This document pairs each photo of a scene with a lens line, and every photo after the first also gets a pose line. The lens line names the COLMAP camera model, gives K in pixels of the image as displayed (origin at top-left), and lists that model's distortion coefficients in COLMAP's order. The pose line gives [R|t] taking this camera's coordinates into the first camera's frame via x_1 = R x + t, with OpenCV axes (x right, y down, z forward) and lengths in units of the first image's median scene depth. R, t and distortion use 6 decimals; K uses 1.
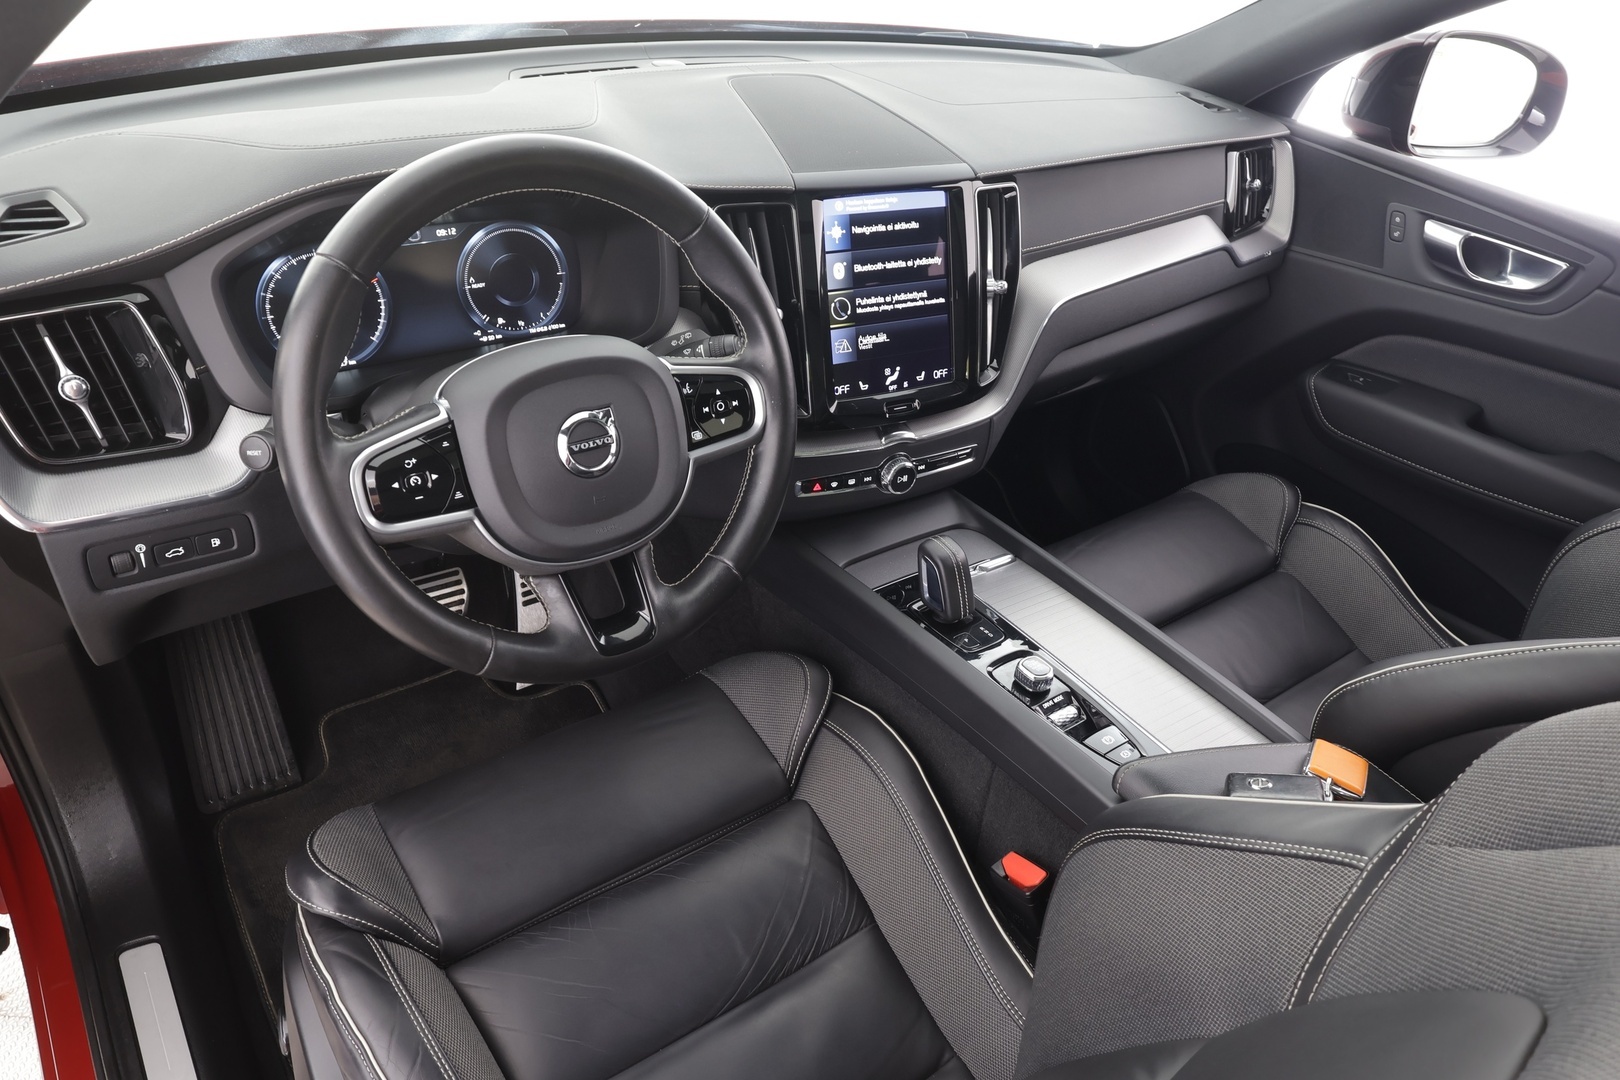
lens RADIAL K [[1084.4, 0, 814.0], [0, 1084.4, 542.8], [0, 0, 1]] dist [0.004418, 0.005517]
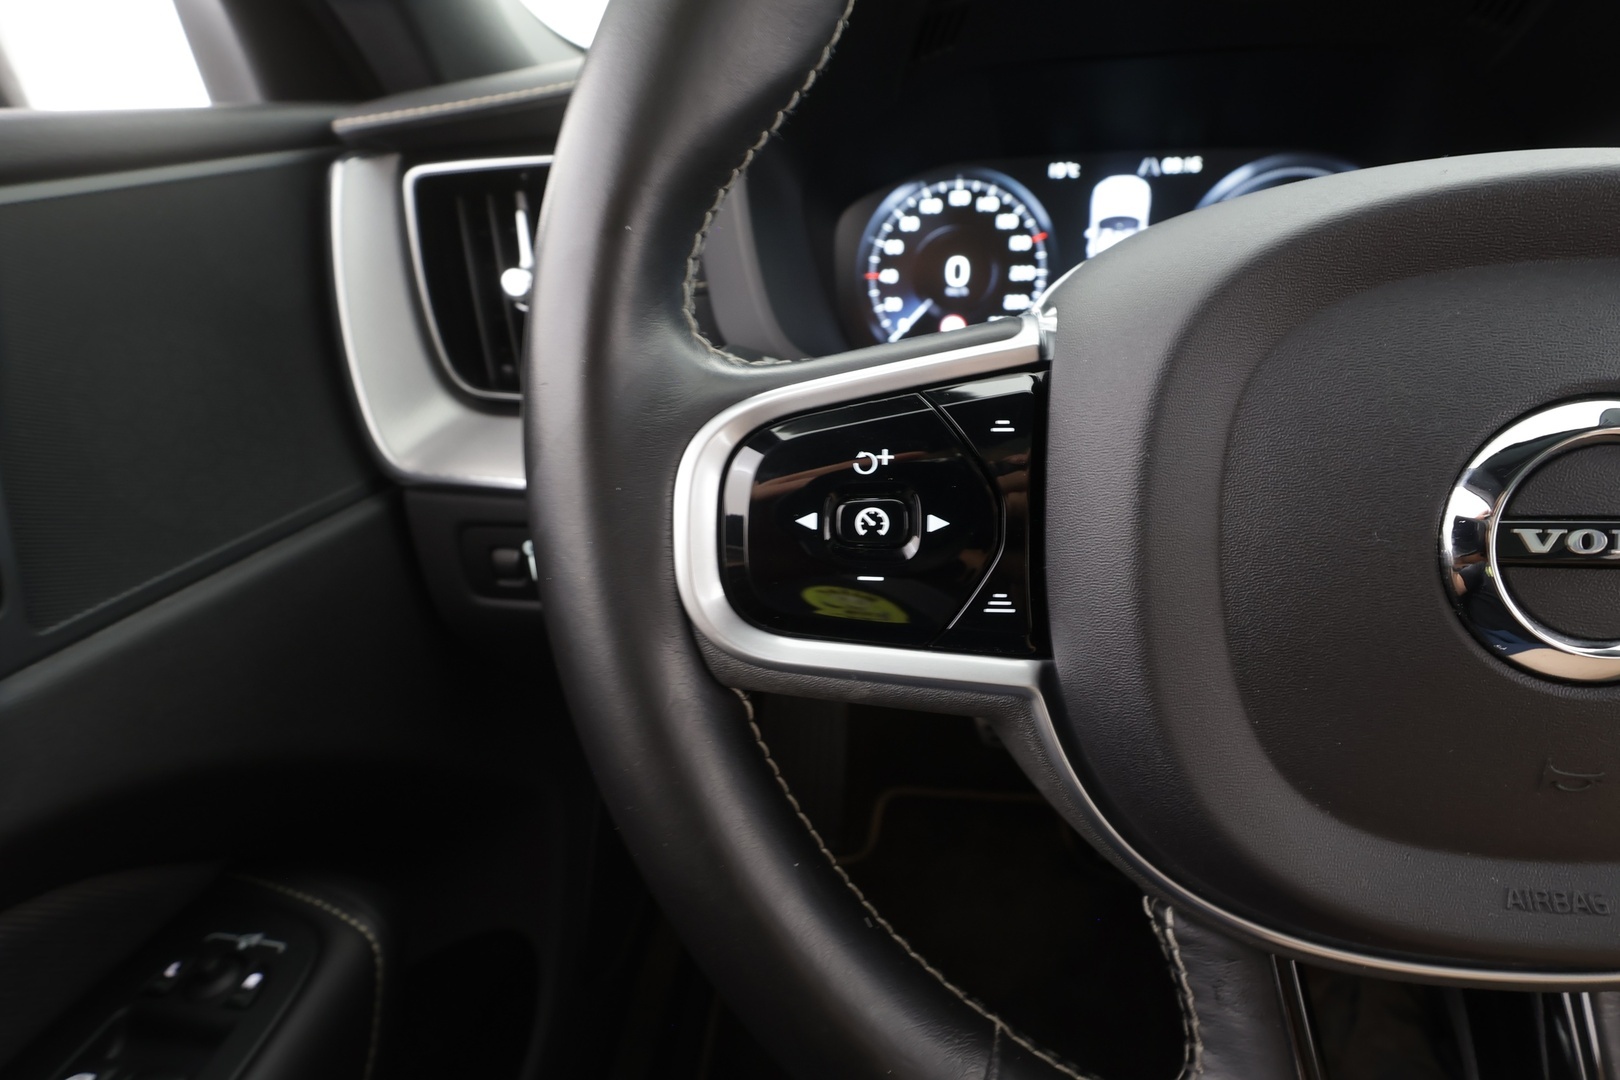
lens RADIAL K [[757.1, 0, 822.2], [0, 757.1, 547.0], [0, 0, 1]] dist [-0.005076, 0.004448]
pose [[0.734378, 0.221136, -0.641706, -0.160523], [-0.291364, 0.956605, -0.003789, -0.030336], [0.613021, 0.189753, 0.766941, 0.556112]]
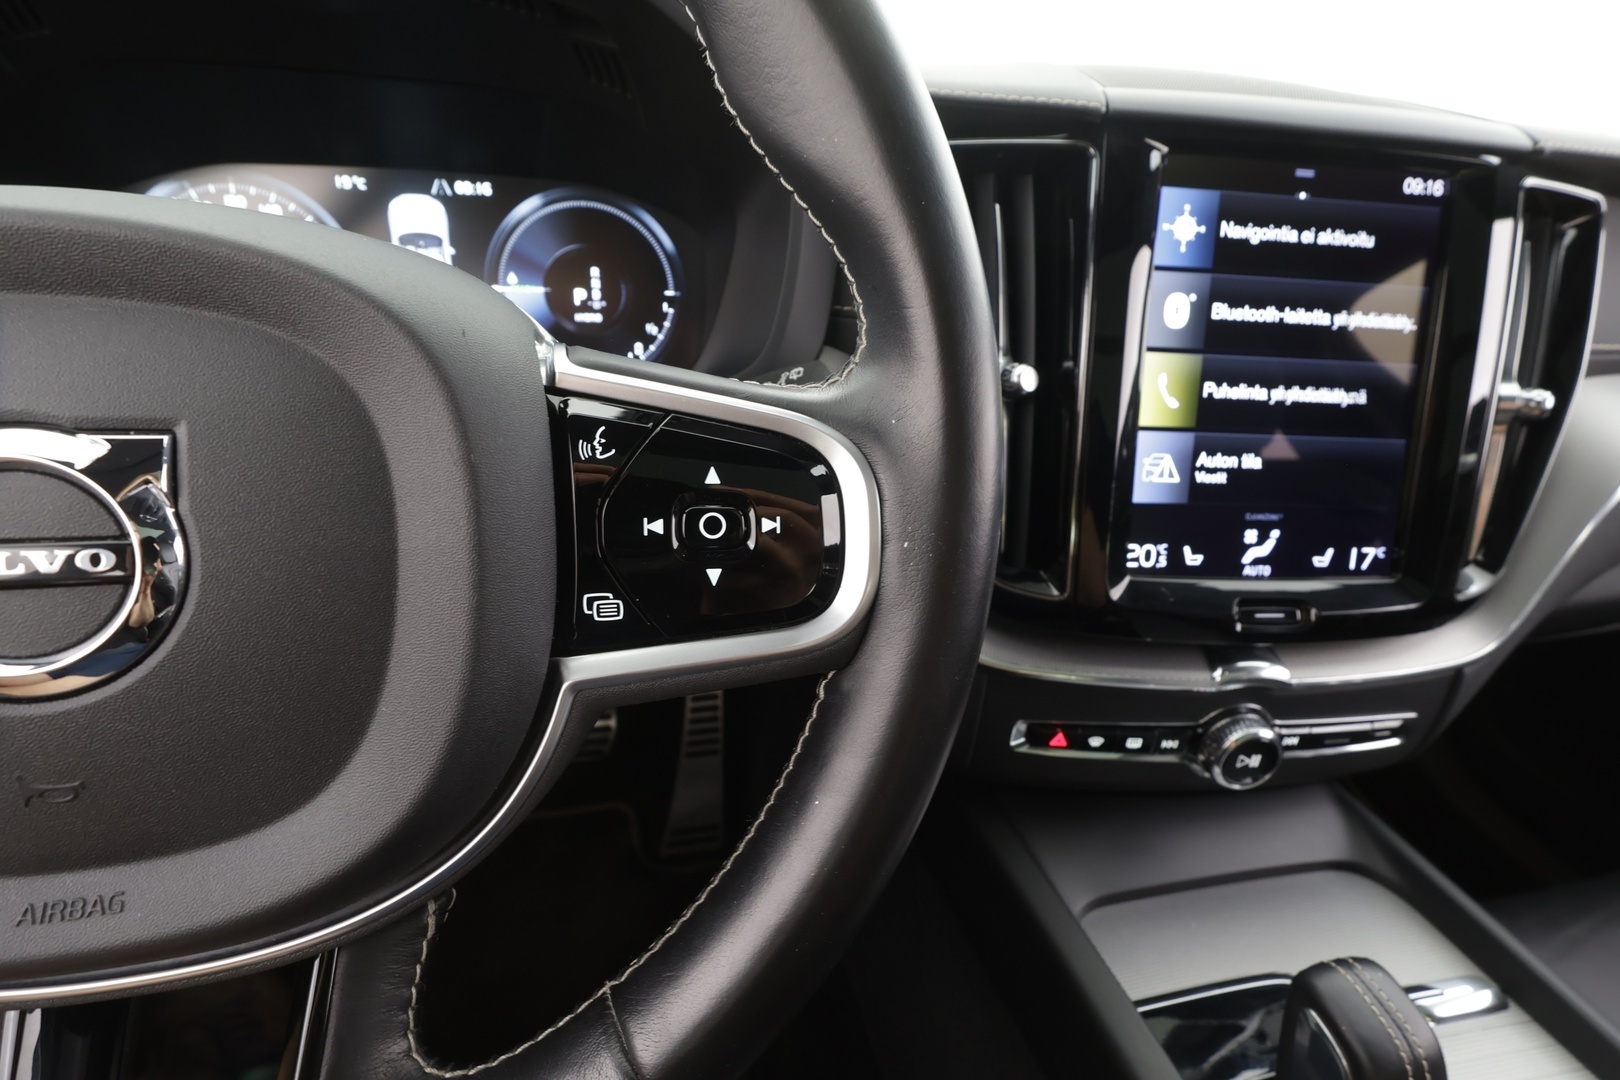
lens RADIAL K [[757.1, 0, 817.1], [0, 757.1, 542.2], [0, 0, 1]] dist [-0.005076, 0.004448]
pose [[0.921228, 0.152155, -0.358033, 0.011677], [-0.203563, 0.972824, -0.110347, -0.082060], [0.331513, 0.174537, 0.927166, 0.648074]]
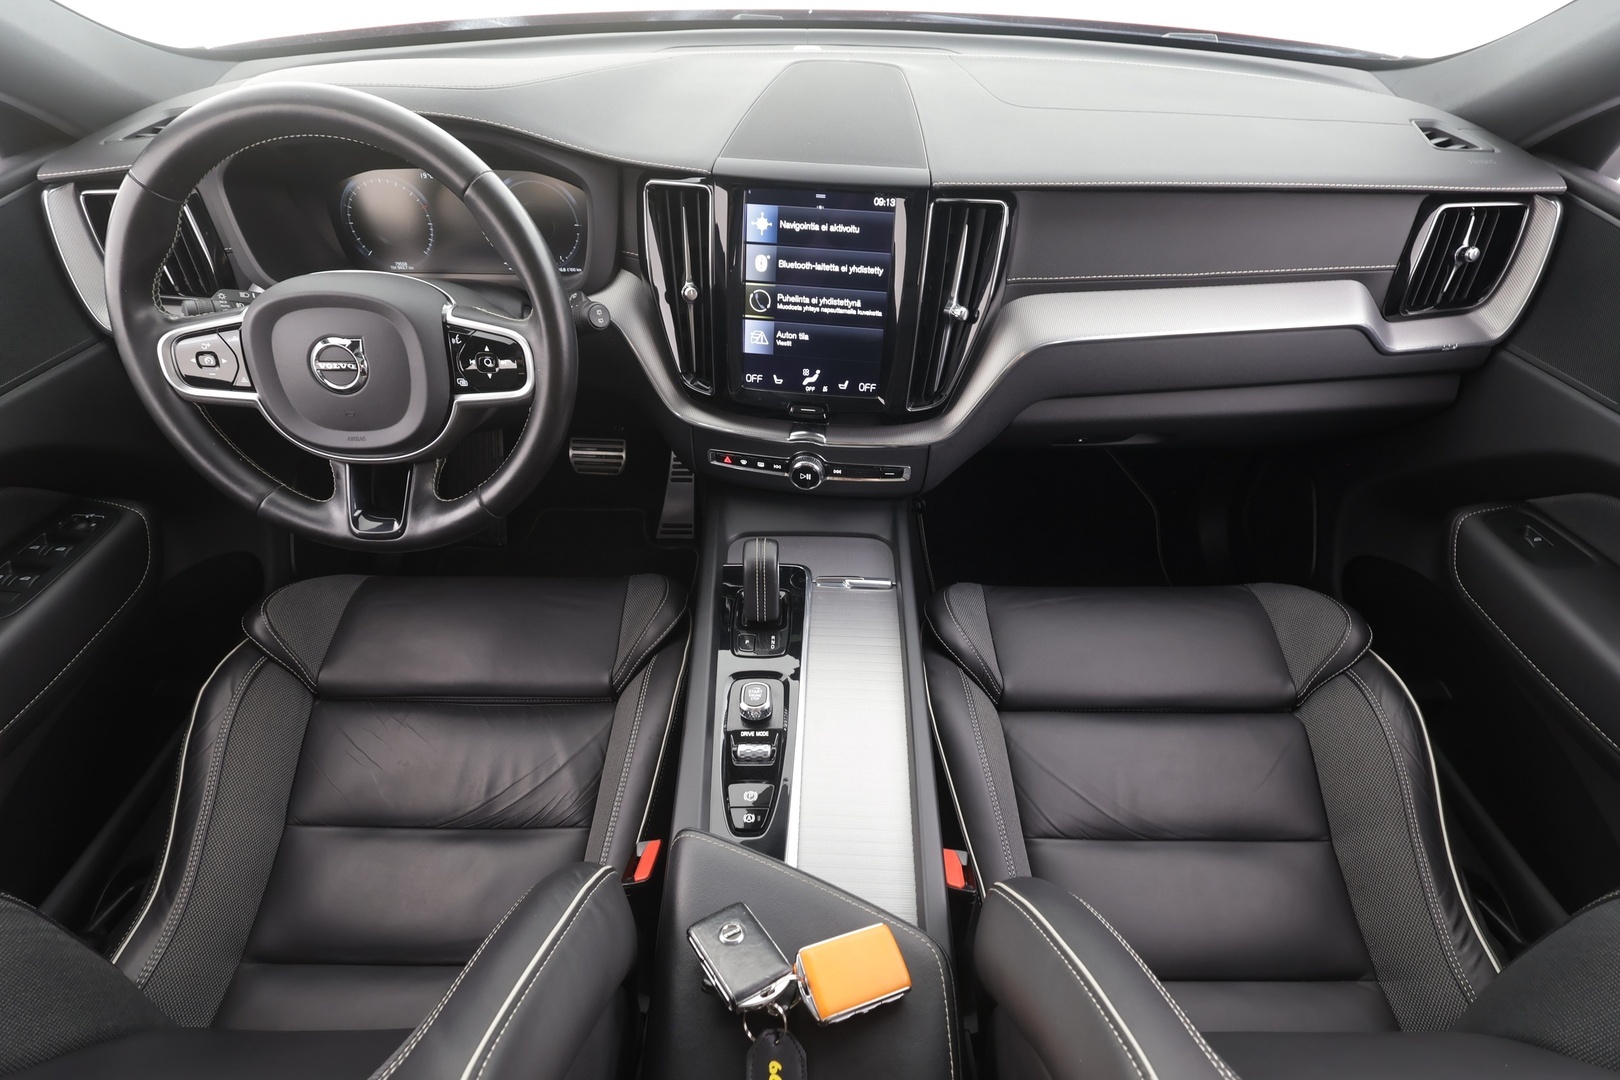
lens RADIAL K [[757.1, 0, 810.6], [0, 757.1, 543.9], [0, 0, 1]] dist [-0.005076, 0.004448]
pose [[0.806556, 0.349800, -0.476557, 0.485850], [-0.279446, 0.935991, 0.214079, -0.165819], [0.520939, -0.039495, 0.852680, 0.398433]]
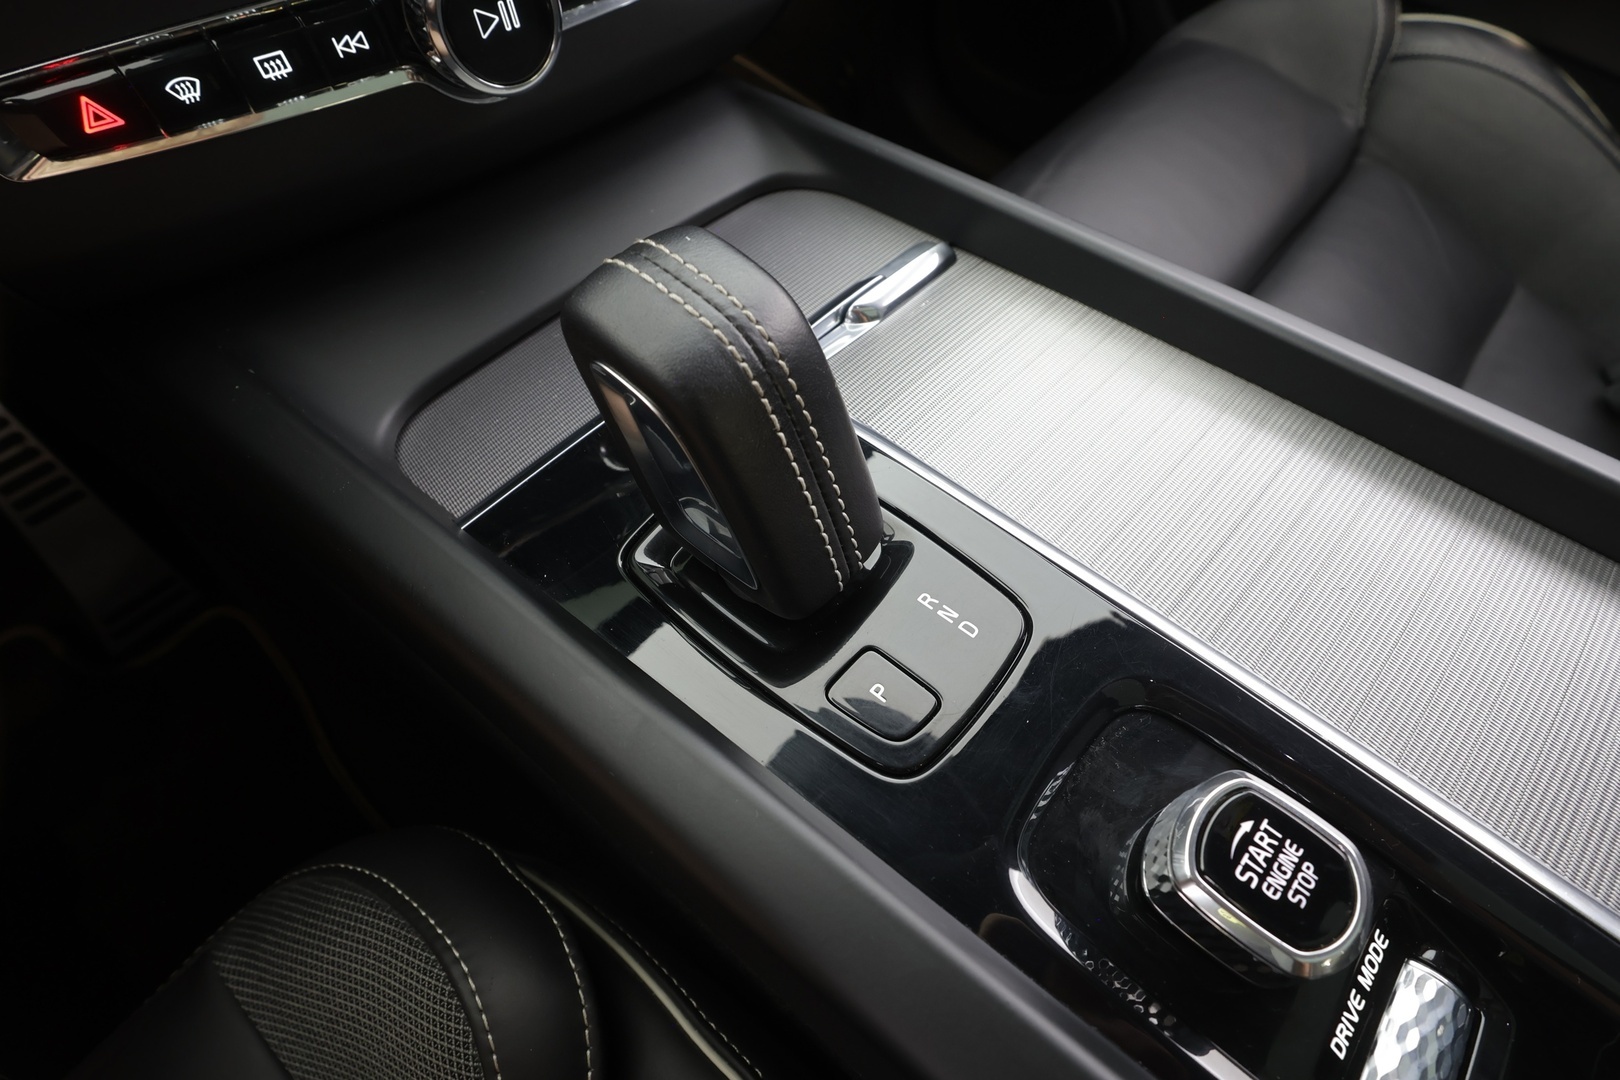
lens RADIAL K [[757.1, 0, 807.4], [0, 757.1, 546.1], [0, 0, 1]] dist [-0.005076, 0.004448]
pose [[0.970923, -0.234421, 0.048523, 0.121189], [0.197991, 0.900283, 0.387673, -0.003350], [-0.134563, -0.366793, 0.920519, 0.834951]]
